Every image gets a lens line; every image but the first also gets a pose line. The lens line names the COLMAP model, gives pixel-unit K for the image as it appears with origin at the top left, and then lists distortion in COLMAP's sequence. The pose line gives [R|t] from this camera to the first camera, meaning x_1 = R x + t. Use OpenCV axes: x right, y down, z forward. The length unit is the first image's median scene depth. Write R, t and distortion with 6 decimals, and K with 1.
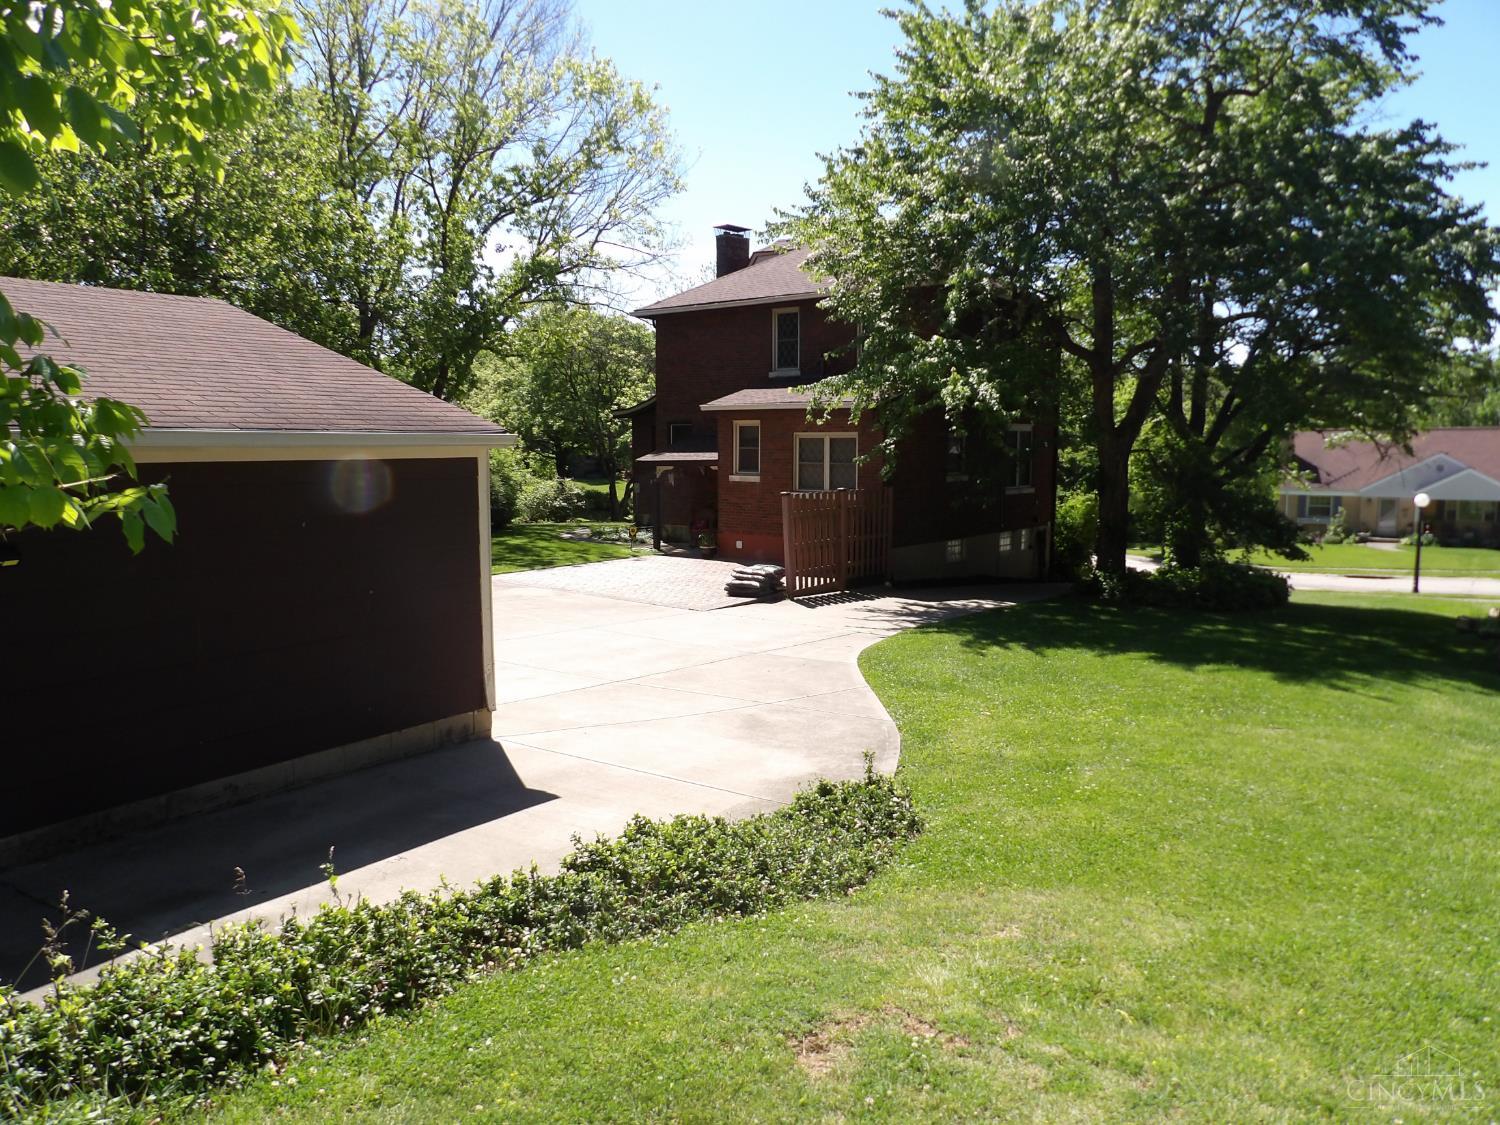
lens RADIAL K [[1062.6, 0, 749.7], [0, 1062.6, 563.5], [0, 0, 1]] dist [-0.006321, -0.000112]
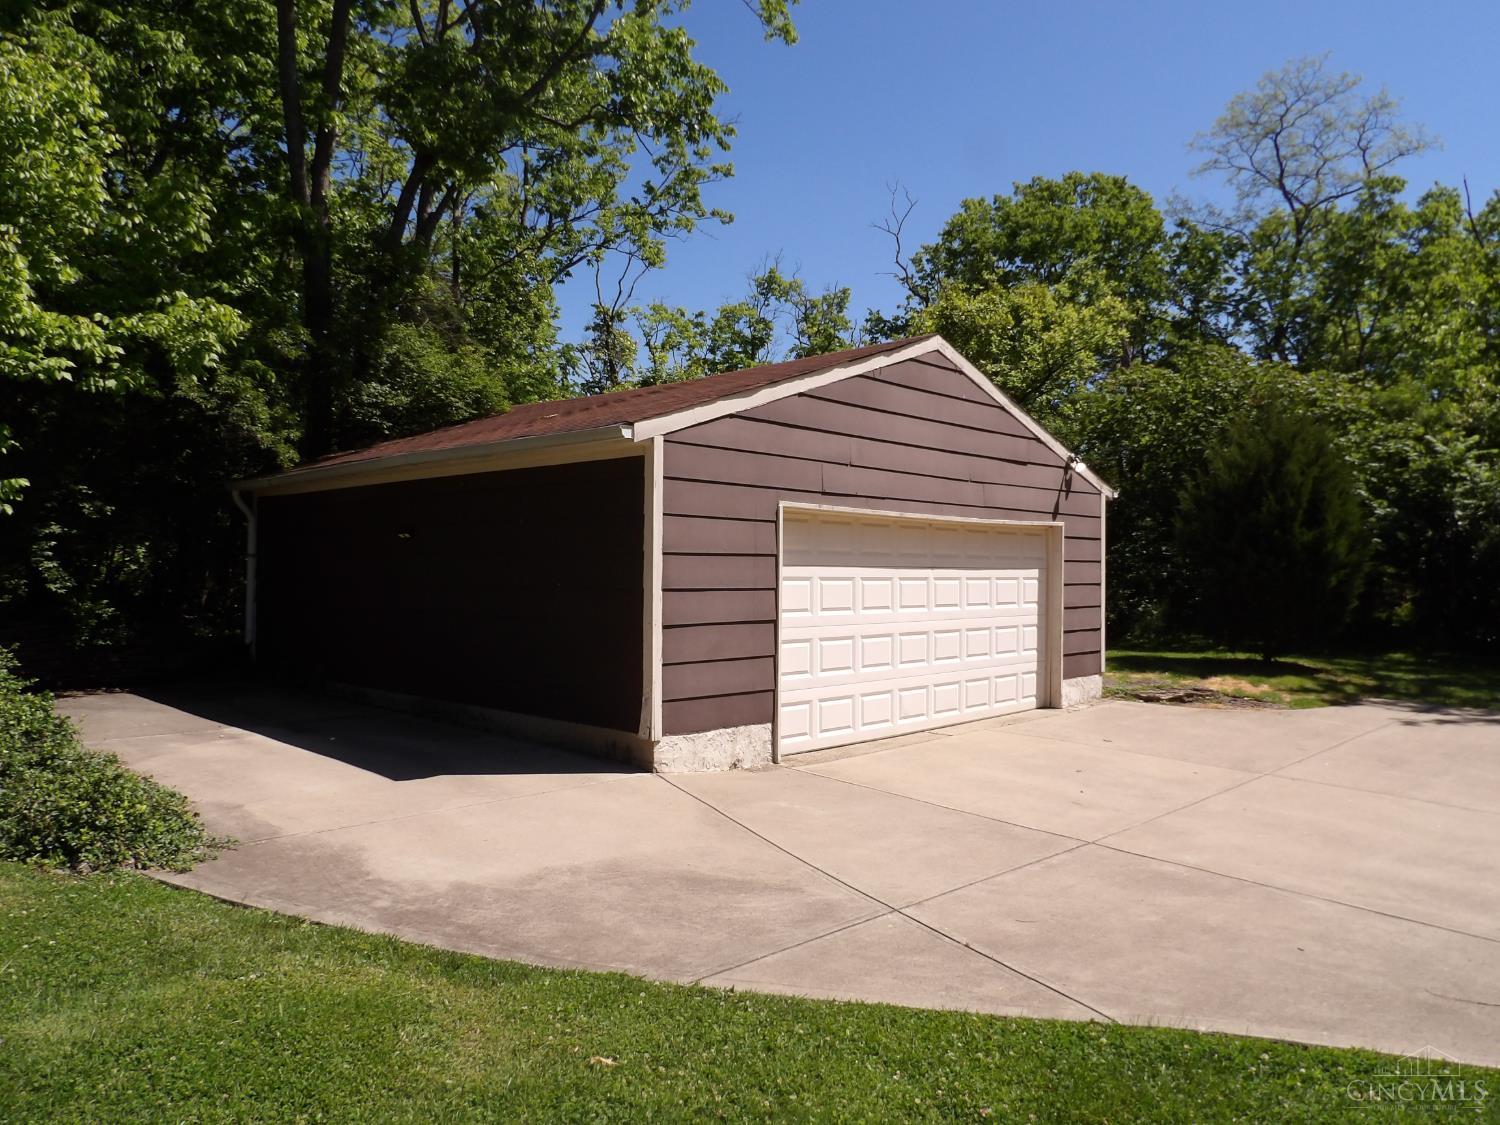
lens RADIAL K [[1062.6, 0, 749.4], [0, 1062.6, 564.0], [0, 0, 1]] dist [-0.006321, -0.000112]
pose [[-0.170257, -0.008309, -0.985365, 0.590657], [-0.117853, 0.992959, 0.011990, -0.026405], [0.978327, 0.118170, -0.170037, 1.168045]]
